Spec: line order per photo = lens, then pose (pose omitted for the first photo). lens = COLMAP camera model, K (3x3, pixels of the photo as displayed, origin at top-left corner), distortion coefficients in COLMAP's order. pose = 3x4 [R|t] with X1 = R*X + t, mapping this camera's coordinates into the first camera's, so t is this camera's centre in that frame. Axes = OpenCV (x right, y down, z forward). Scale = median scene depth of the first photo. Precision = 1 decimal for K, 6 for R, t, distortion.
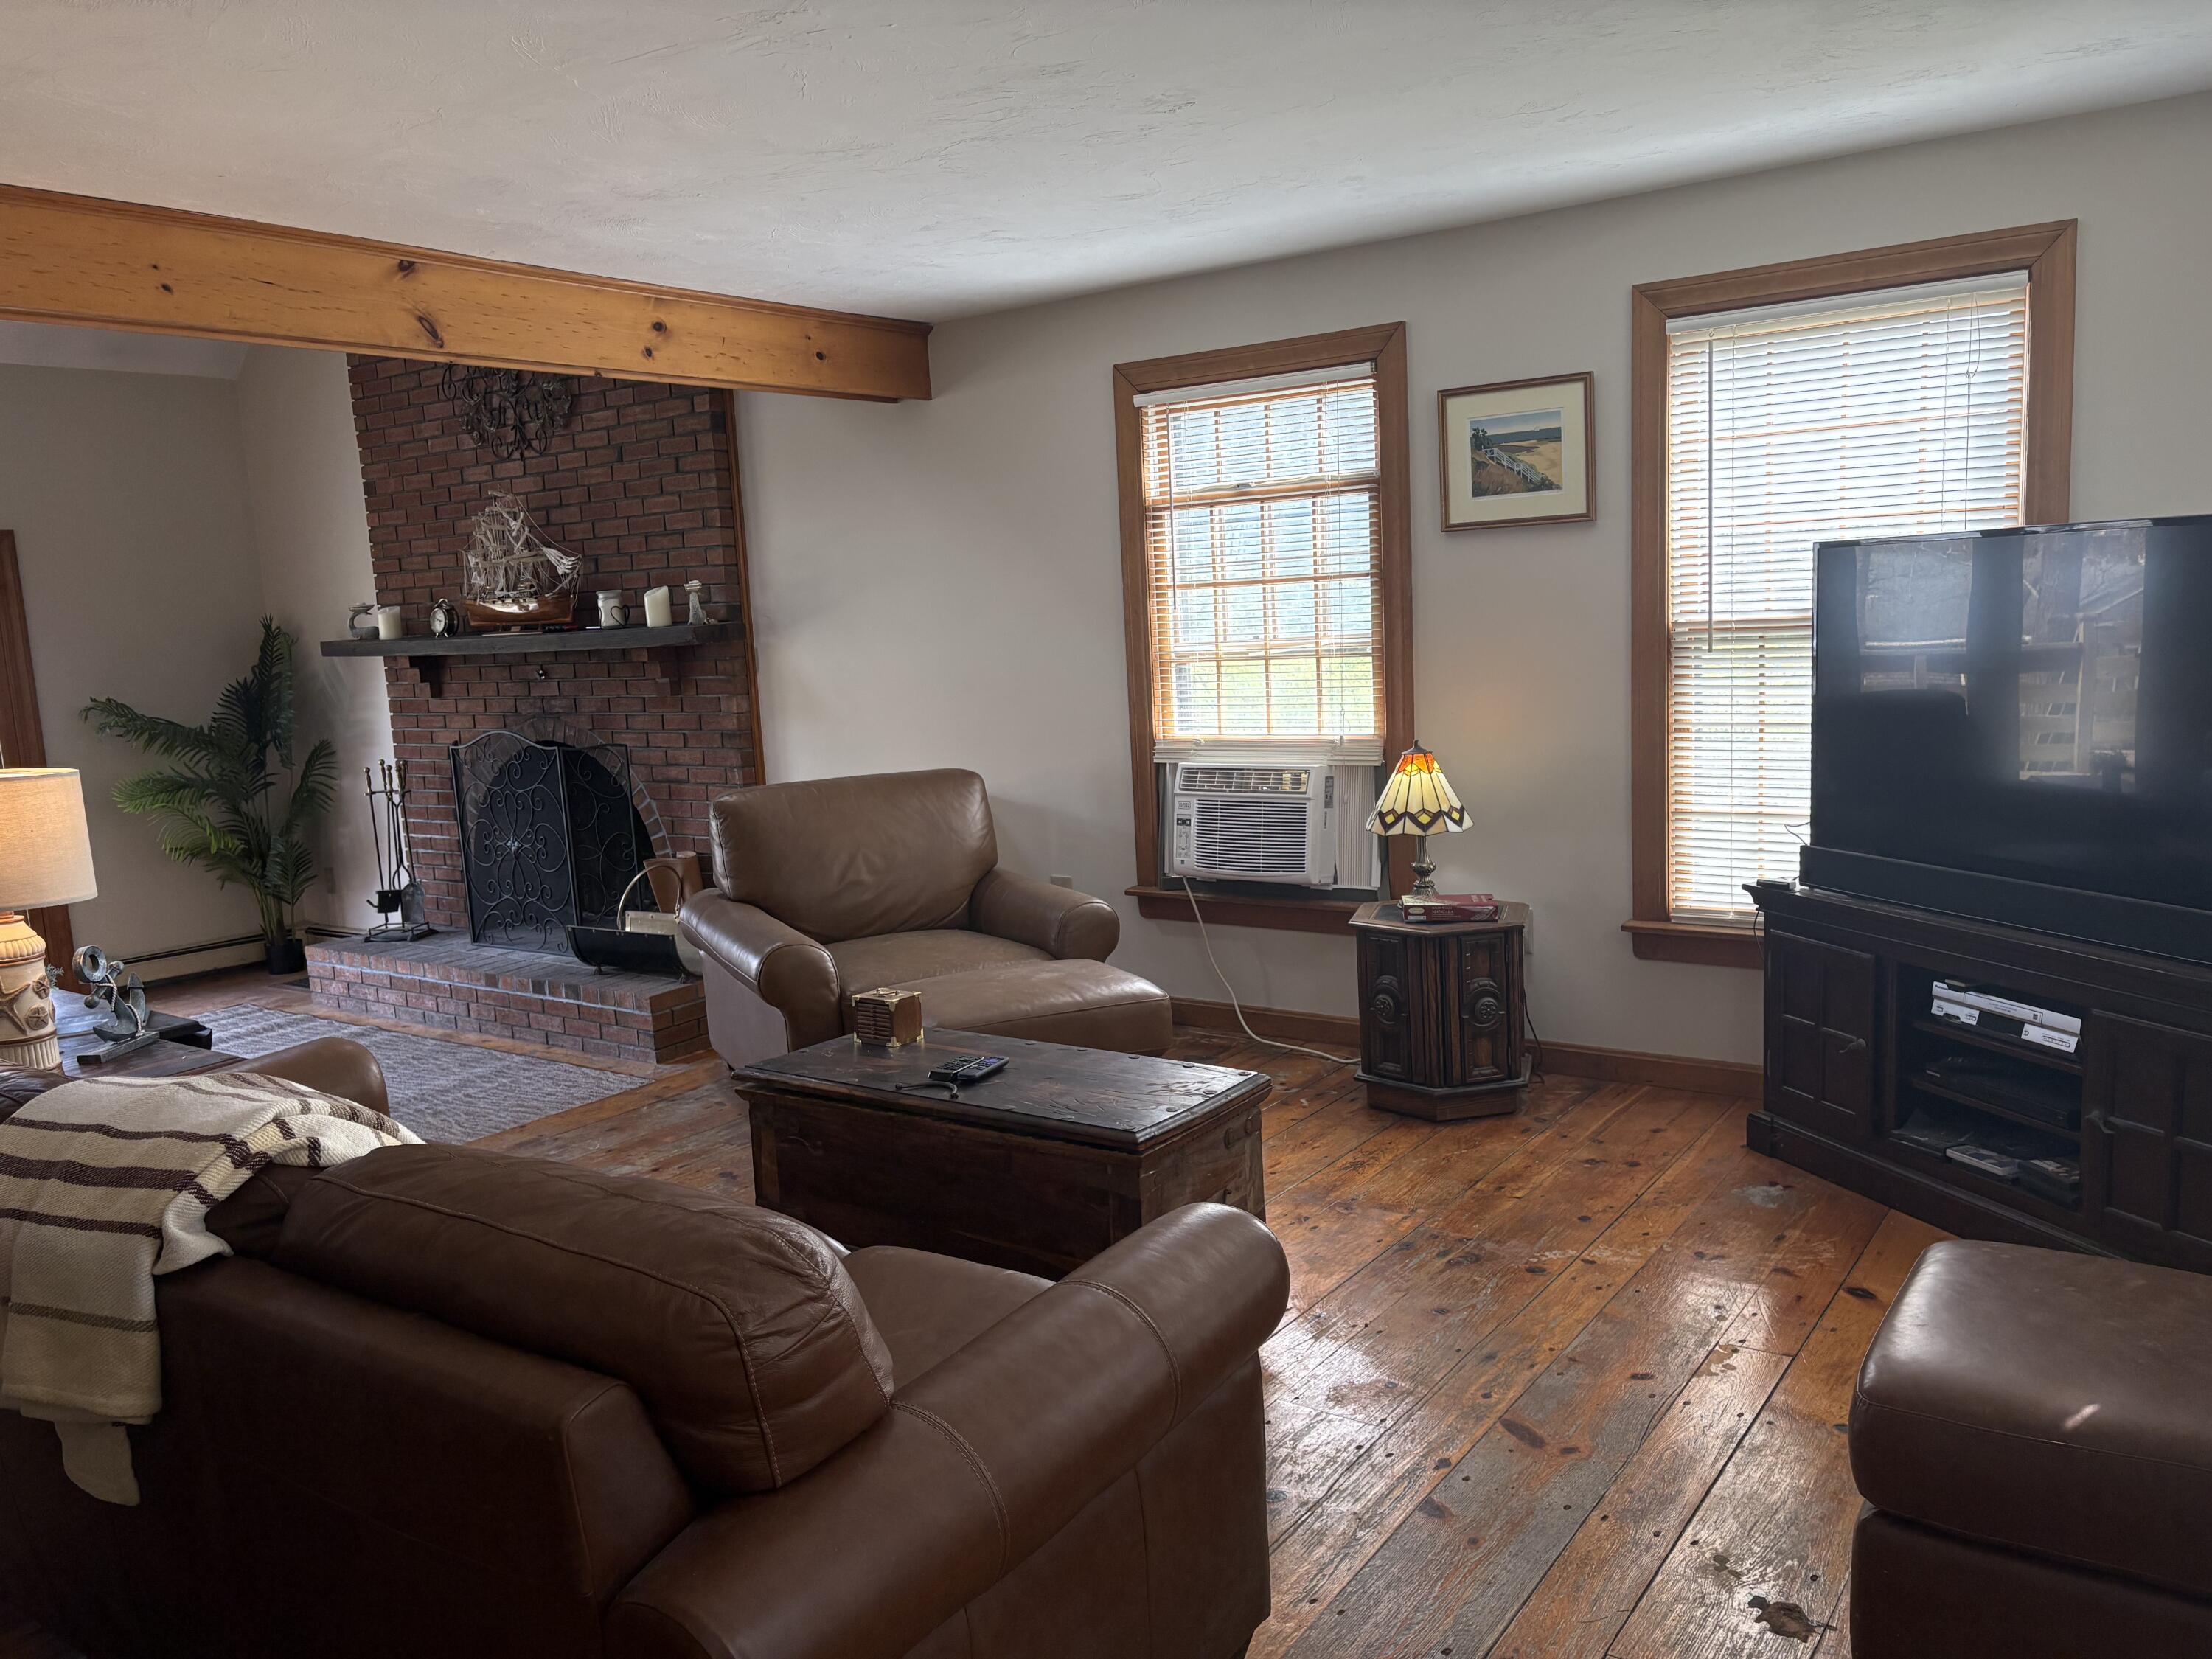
lens RADIAL K [[1669.5, 0, 1109.1], [0, 1669.5, 839.2], [0, 0, 1]] dist [0.038646, -0.008159]
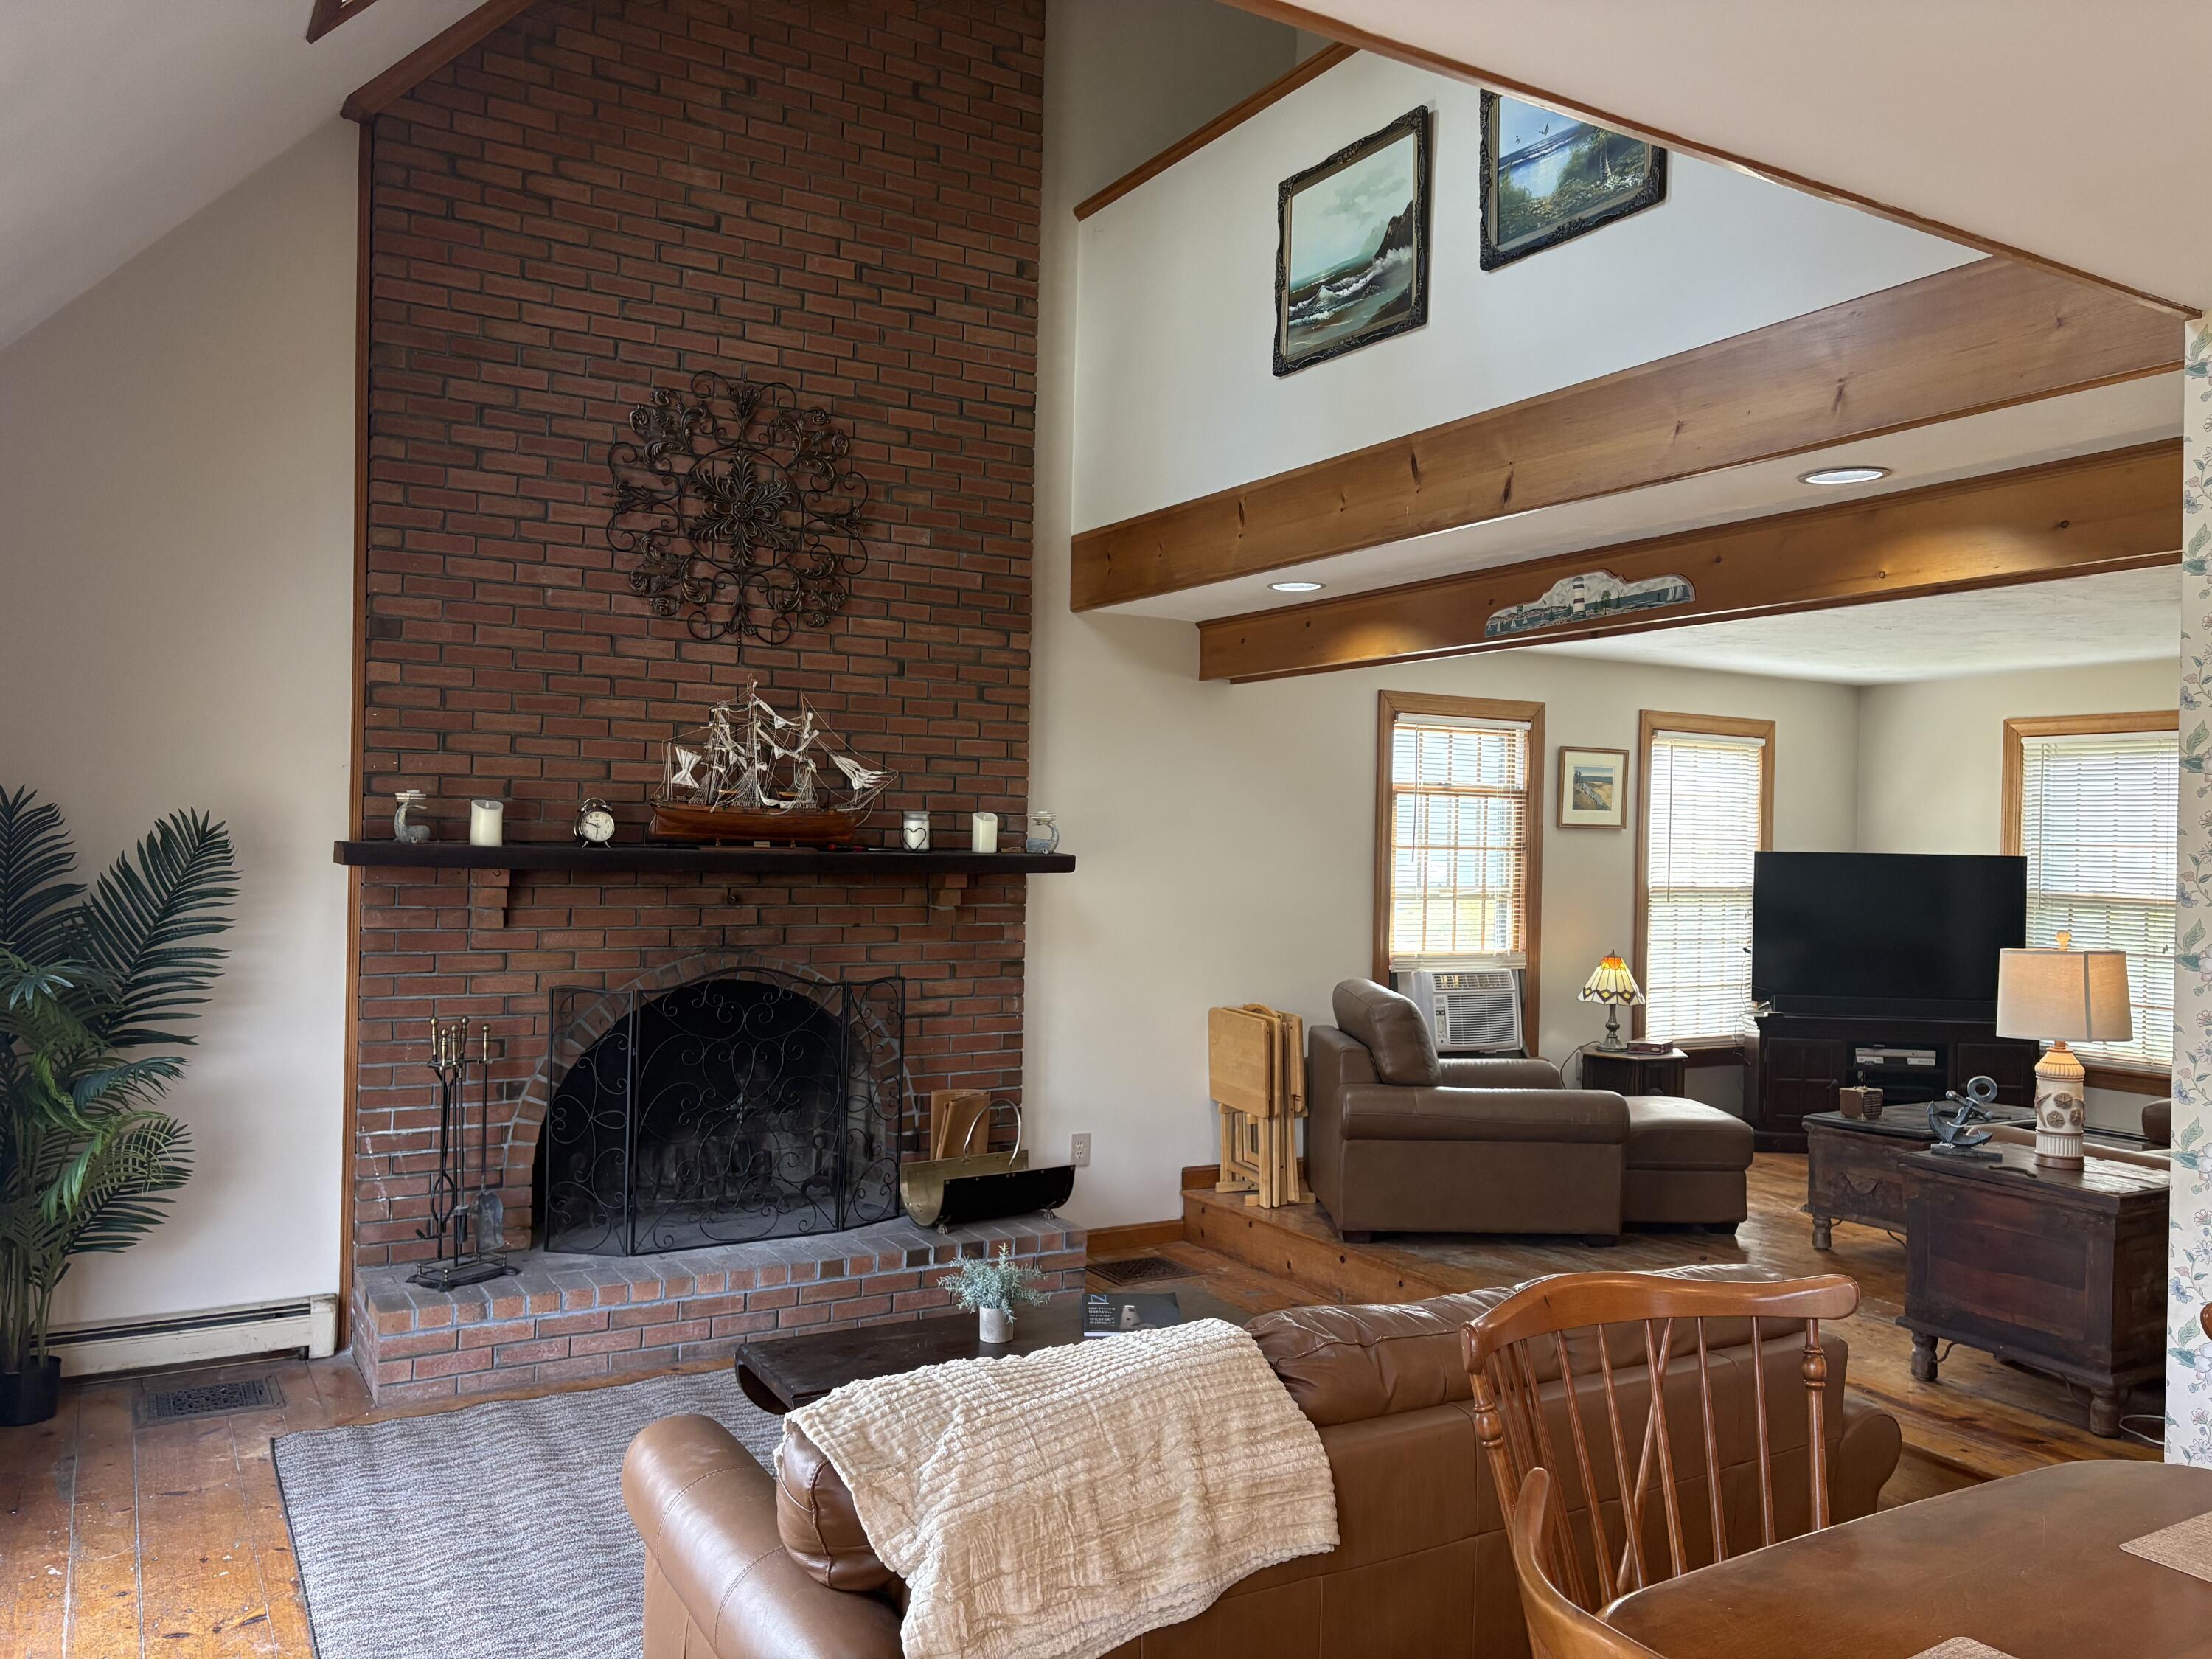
lens RADIAL K [[1669.5, 0, 1109.9], [0, 1669.5, 823.8], [0, 0, 1]] dist [0.038646, -0.008159]
pose [[0.404422, 0.067230, 0.912098, -1.389327], [0.089152, 0.989647, -0.112476, -0.034524], [-0.910217, 0.126803, 0.394241, 0.680513]]
